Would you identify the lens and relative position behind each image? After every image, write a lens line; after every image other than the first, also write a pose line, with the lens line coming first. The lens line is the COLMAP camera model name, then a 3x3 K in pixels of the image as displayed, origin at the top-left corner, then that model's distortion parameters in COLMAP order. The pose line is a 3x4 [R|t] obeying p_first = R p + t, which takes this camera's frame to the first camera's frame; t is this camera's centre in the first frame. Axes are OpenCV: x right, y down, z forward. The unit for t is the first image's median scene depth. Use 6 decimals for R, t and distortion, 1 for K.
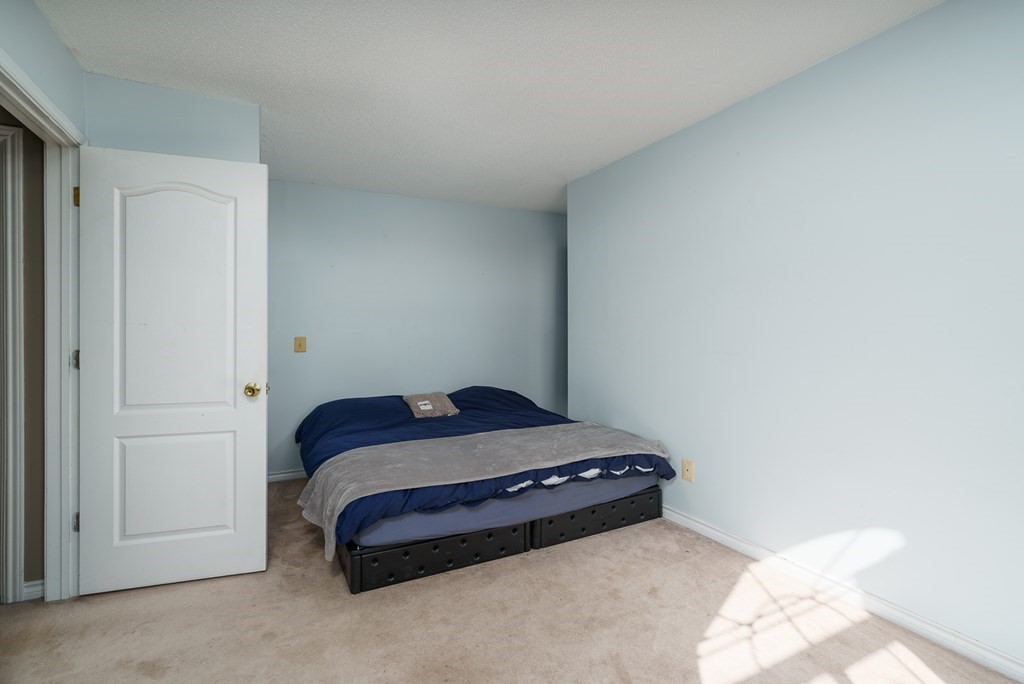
lens RADIAL K [[480.3, 0, 512.9], [0, 480.3, 336.7], [0, 0, 1]] dist [0.002230, 0.000706]
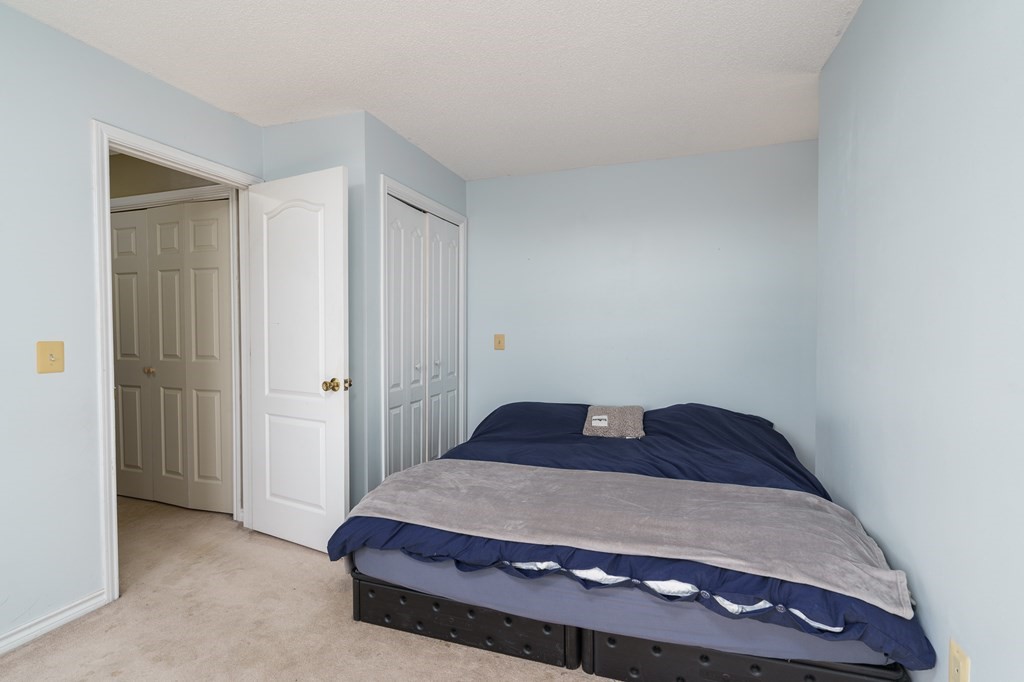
lens RADIAL K [[486.3, 0, 512.0], [0, 486.3, 341.0], [0, 0, 1]] dist [-0.000536, 0.000324]
pose [[0.685190, 0.018037, -0.728141, 0.443078], [-0.005000, 0.999786, 0.020061, -0.008095], [0.728348, -0.010104, 0.685133, 0.493610]]
